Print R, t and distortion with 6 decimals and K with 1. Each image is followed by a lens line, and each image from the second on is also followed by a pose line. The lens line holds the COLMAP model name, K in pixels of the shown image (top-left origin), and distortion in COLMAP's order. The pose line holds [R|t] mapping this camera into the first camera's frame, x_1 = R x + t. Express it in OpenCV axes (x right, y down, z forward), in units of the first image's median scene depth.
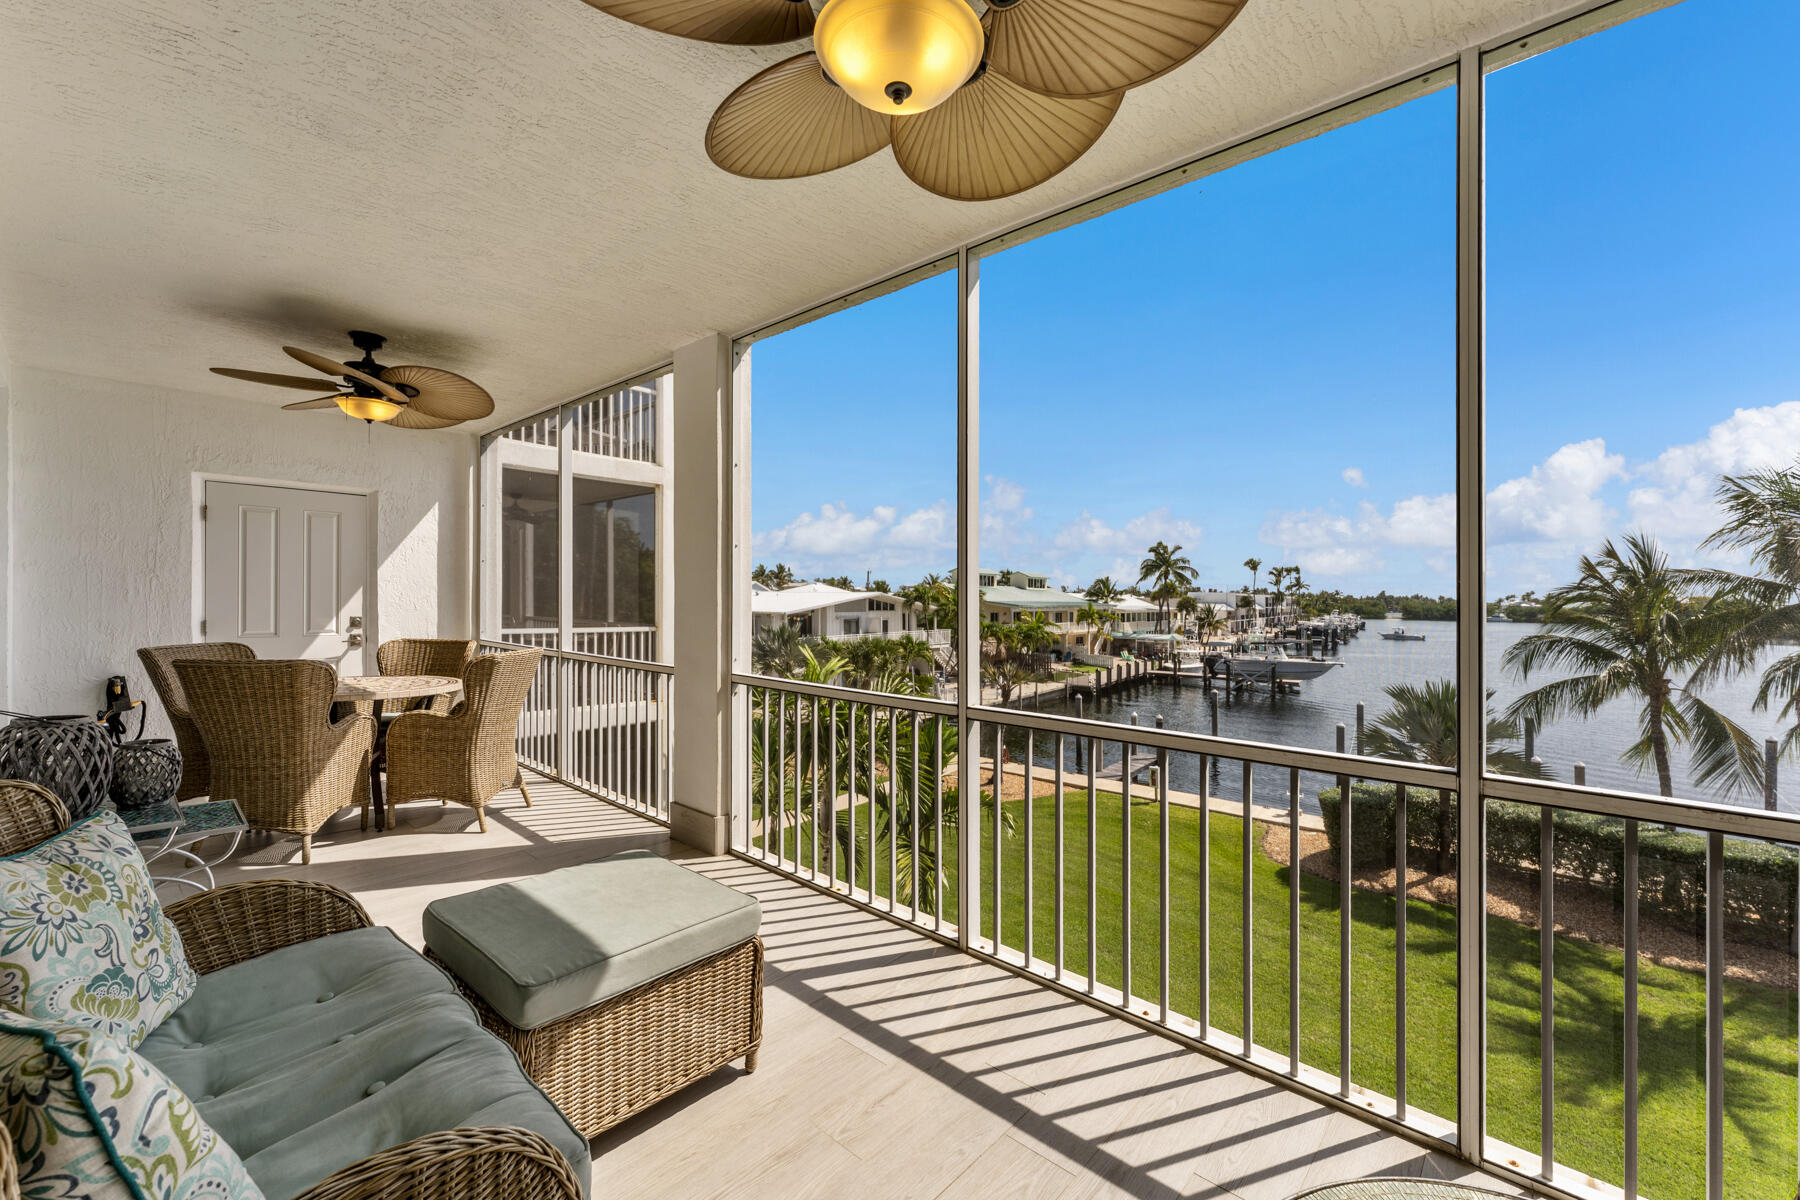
lens RADIAL K [[724.8, 0, 897.8], [0, 724.8, 598.8], [0, 0, 1]] dist [-0.000260, -0.001354]
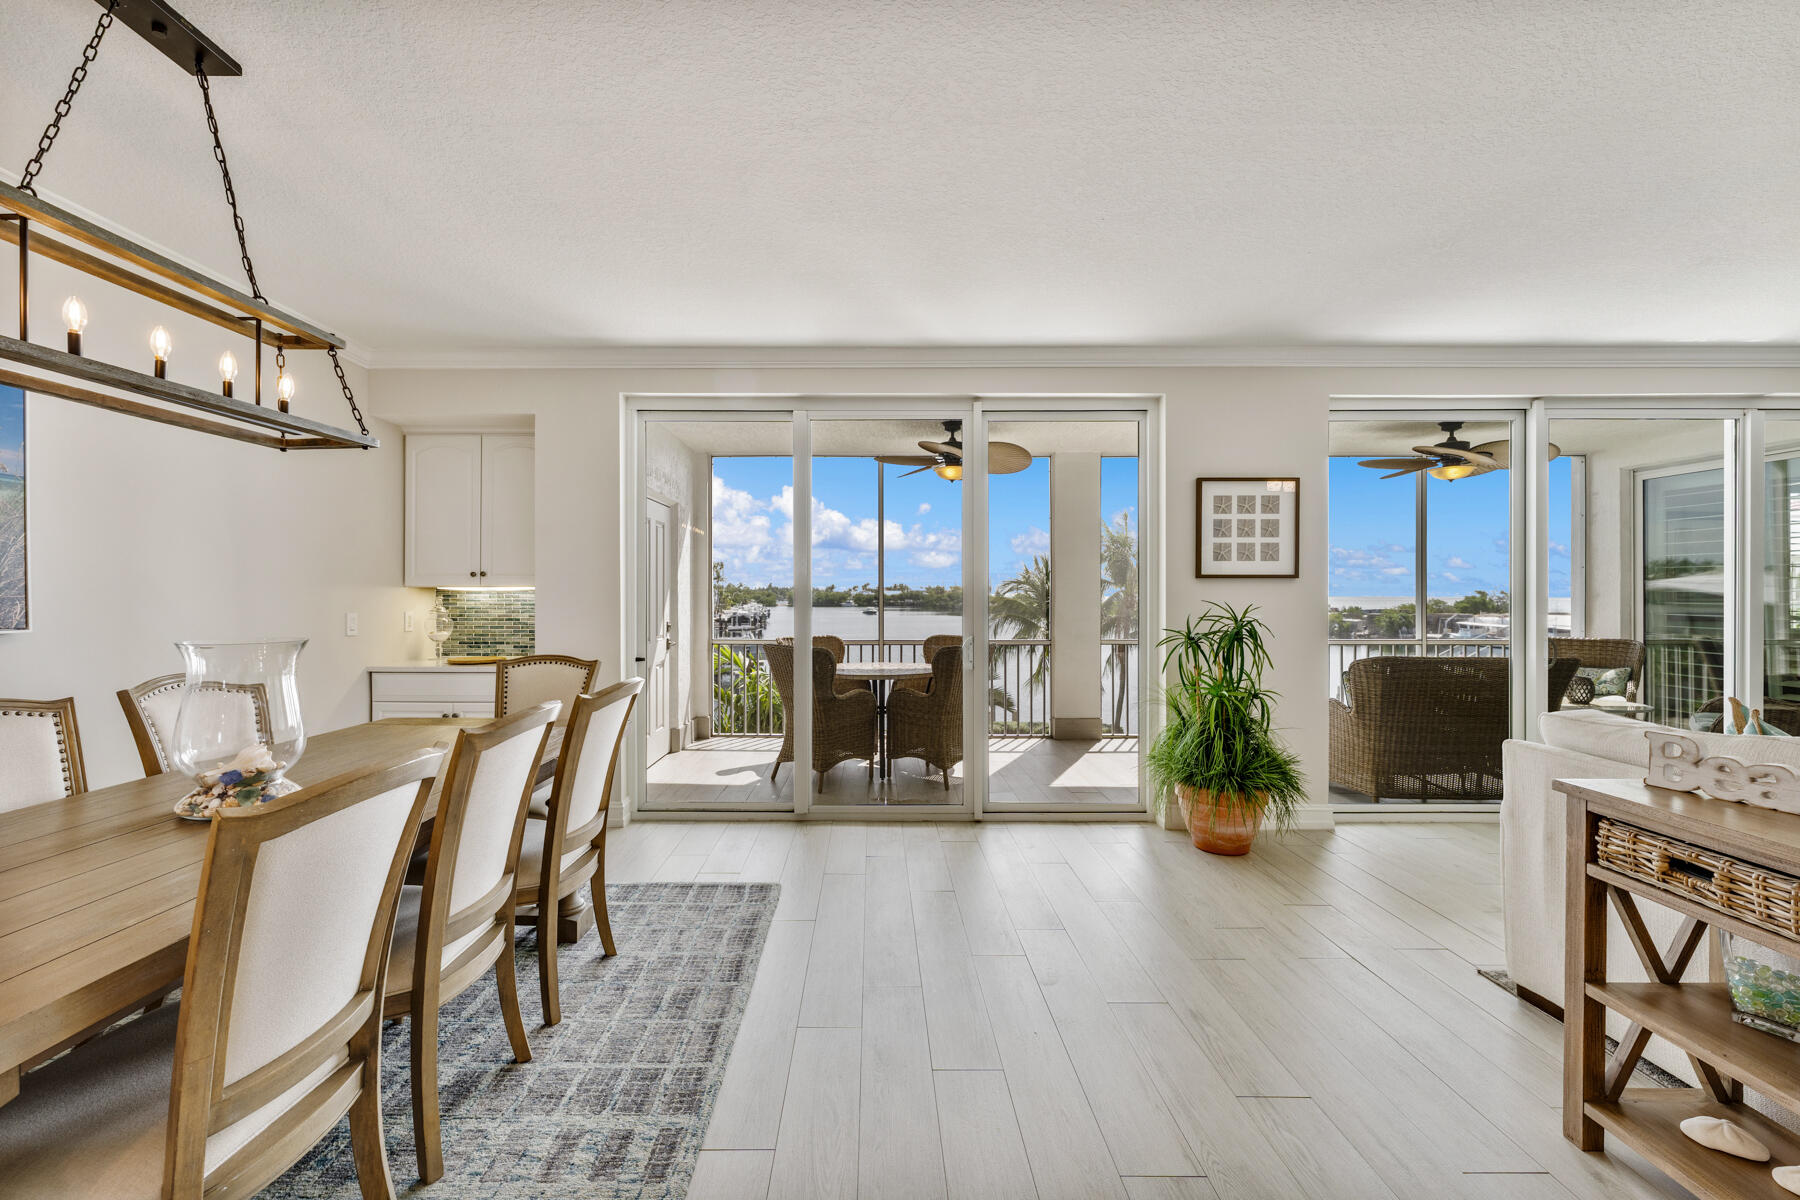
lens RADIAL K [[724.8, 0, 869.1], [0, 724.8, 586.9], [0, 0, 1]] dist [-0.000260, -0.001354]
pose [[0.743608, -0.007866, 0.668570, -0.400368], [0.012231, 0.999924, -0.001838, -0.007231], [-0.668504, 0.009544, 0.743647, 0.002964]]
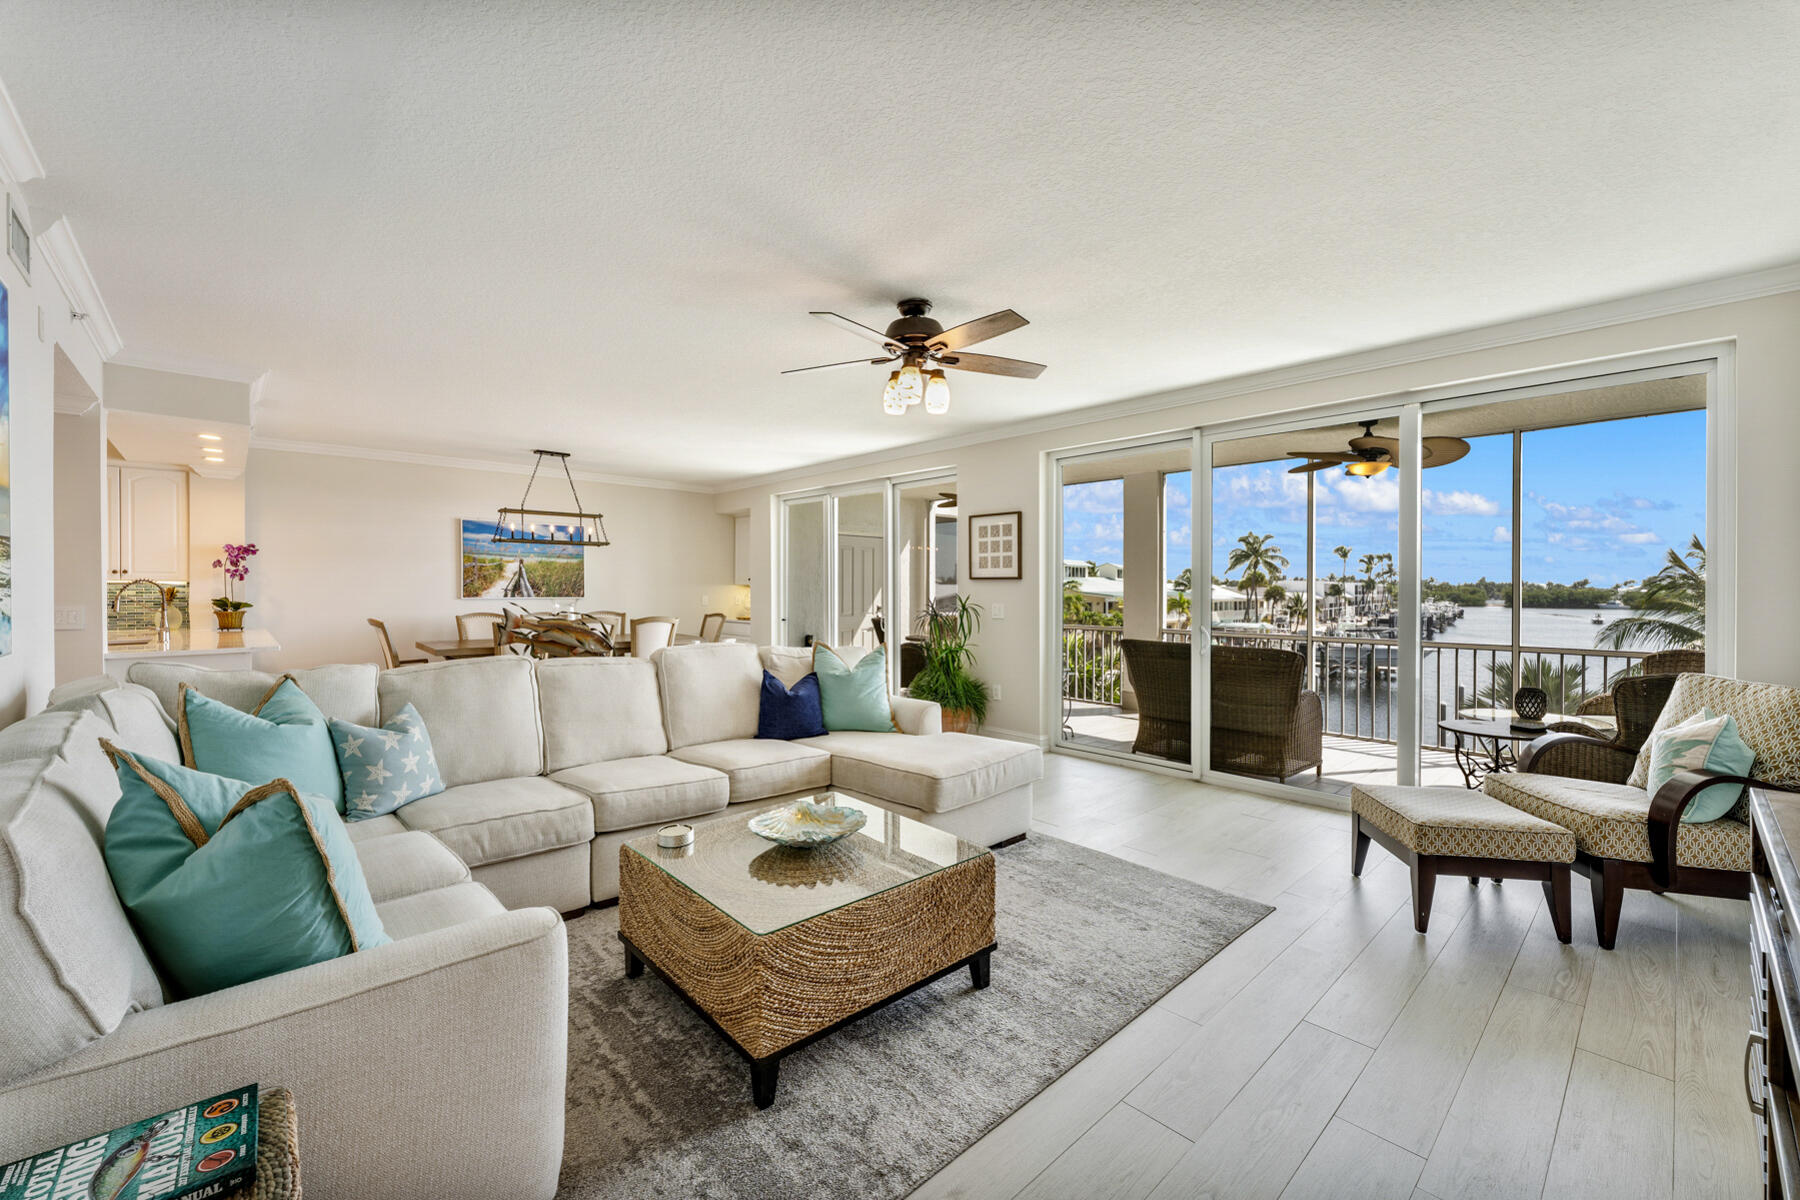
lens RADIAL K [[724.8, 0, 900.0], [0, 724.8, 594.3], [0, 0, 1]] dist [-0.000260, -0.001354]
pose [[0.996108, -0.008046, -0.087772, -0.175919], [0.008569, 0.999948, 0.005587, -0.004010], [0.087722, -0.006317, 0.996125, -0.257845]]
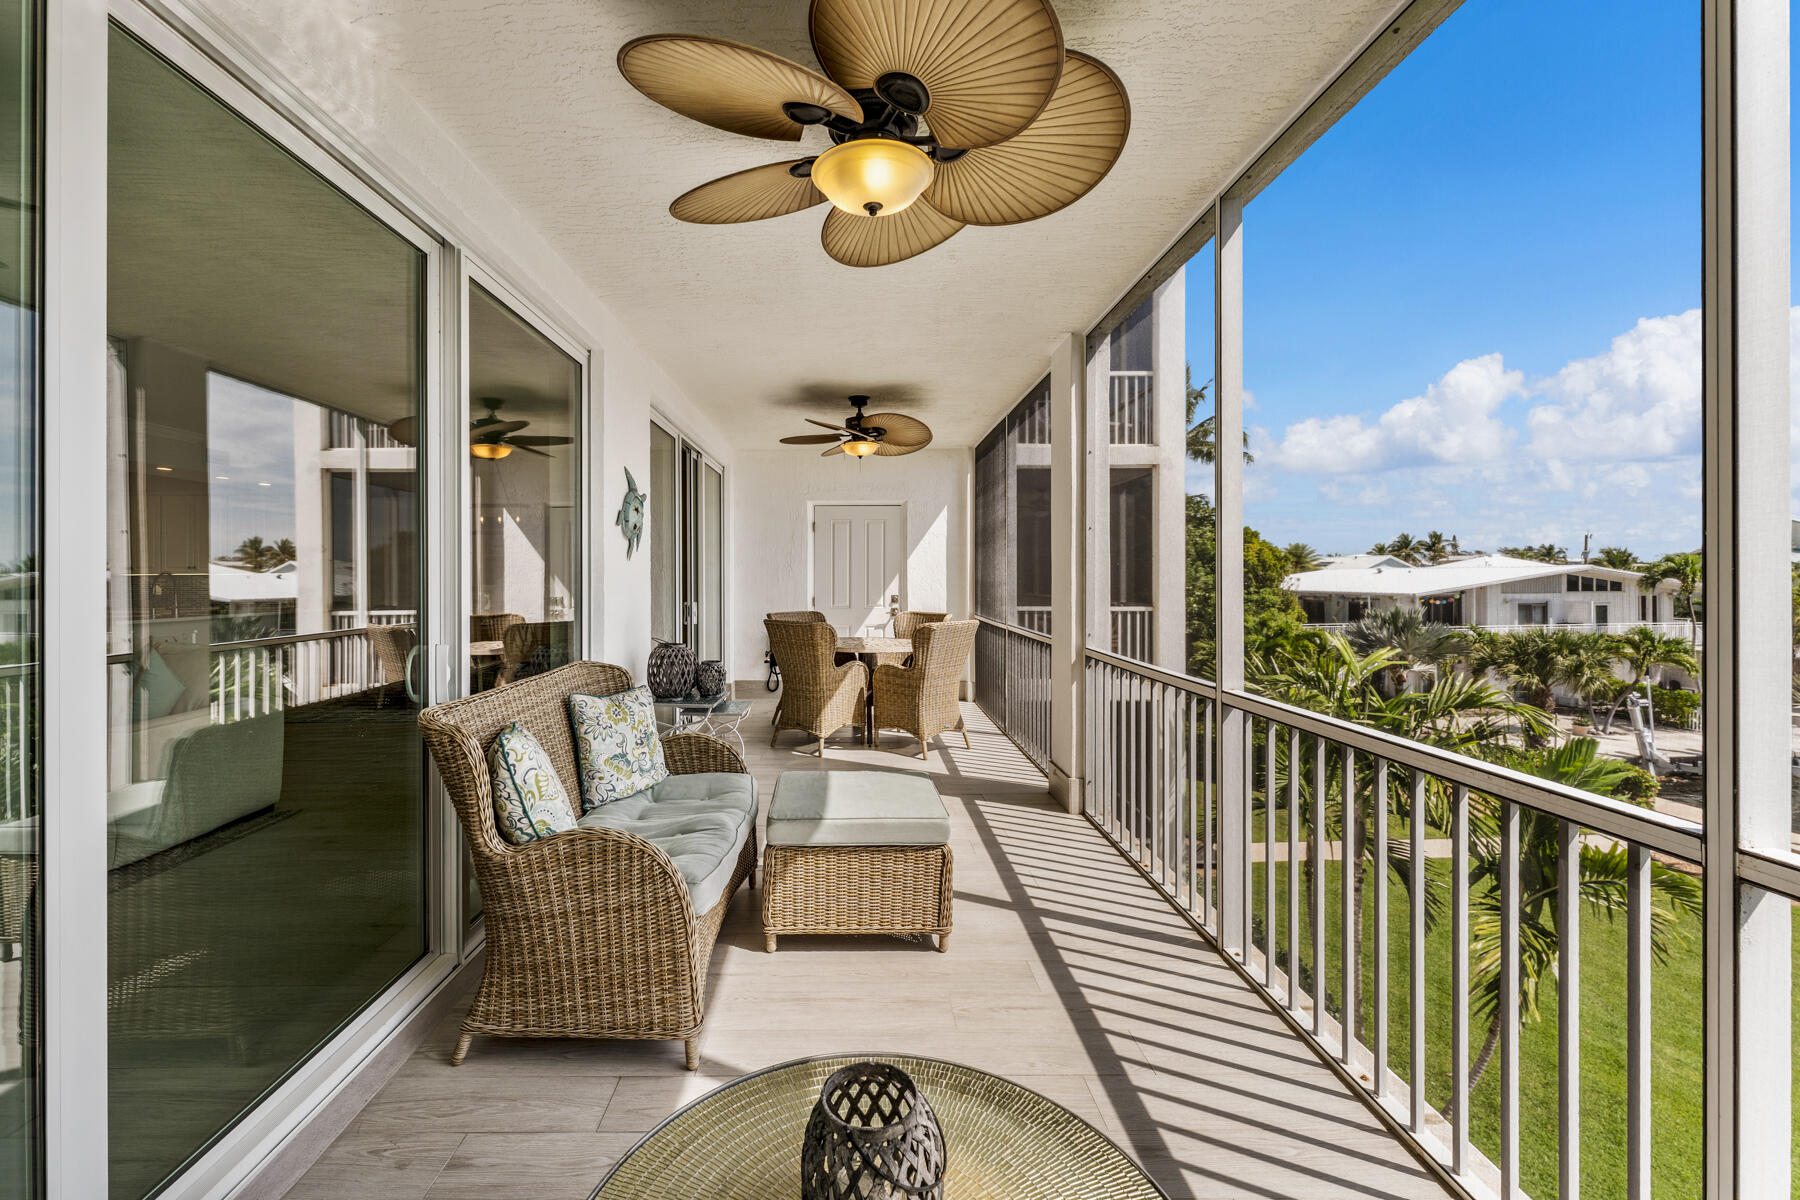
lens RADIAL K [[724.8, 0, 840.8], [0, 724.8, 575.8], [0, 0, 1]] dist [-0.000260, -0.001354]
pose [[0.675467, -0.015624, -0.737224, 0.061754], [0.011533, 0.999877, -0.010624, 0.000699], [0.737300, -0.001326, 0.675565, 0.001267]]
